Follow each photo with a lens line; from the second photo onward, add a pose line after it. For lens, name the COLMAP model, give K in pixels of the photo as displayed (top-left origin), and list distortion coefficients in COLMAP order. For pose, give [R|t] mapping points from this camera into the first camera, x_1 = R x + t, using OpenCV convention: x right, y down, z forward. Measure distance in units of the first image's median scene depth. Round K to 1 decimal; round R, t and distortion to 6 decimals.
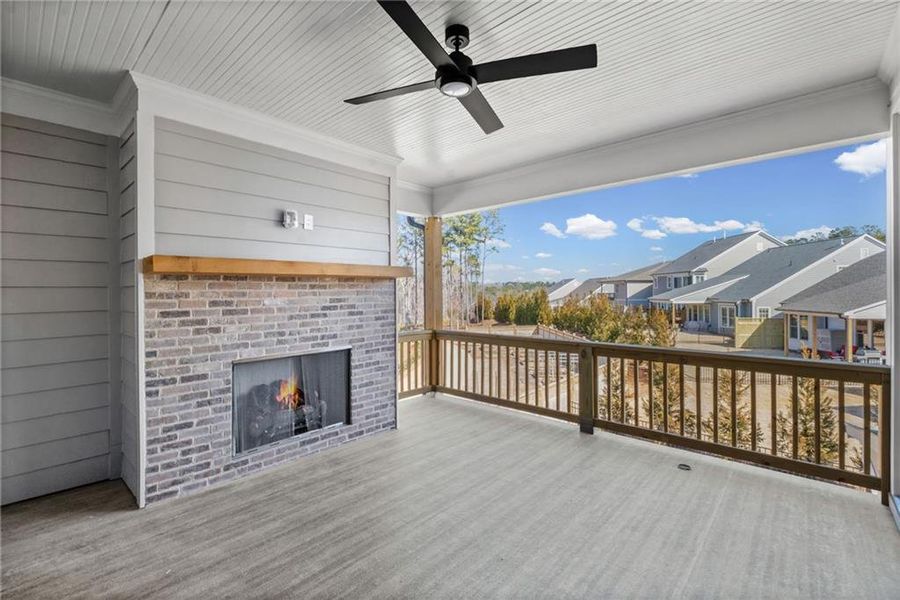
lens RADIAL K [[403.9, 0, 444.0], [0, 403.9, 297.0], [0, 0, 1]] dist [-0.004086, -0.000596]
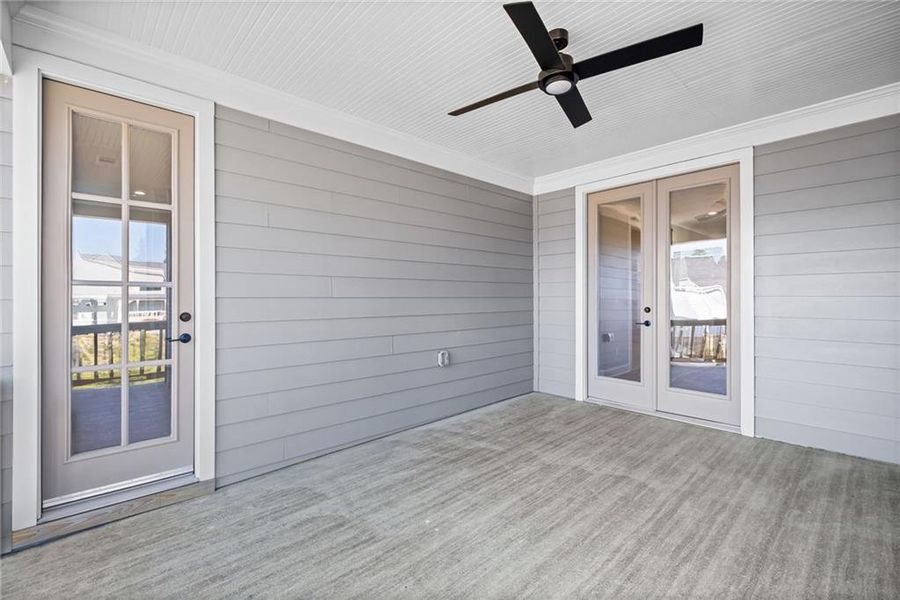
lens RADIAL K [[403.9, 0, 444.0], [0, 403.9, 297.0], [0, 0, 1]] dist [-0.004086, -0.000596]
pose [[-0.995515, 0.008944, 0.094180, 0.250592], [0.010031, 0.999888, 0.011071, 0.030731], [-0.094071, 0.011966, -0.995494, 2.174746]]
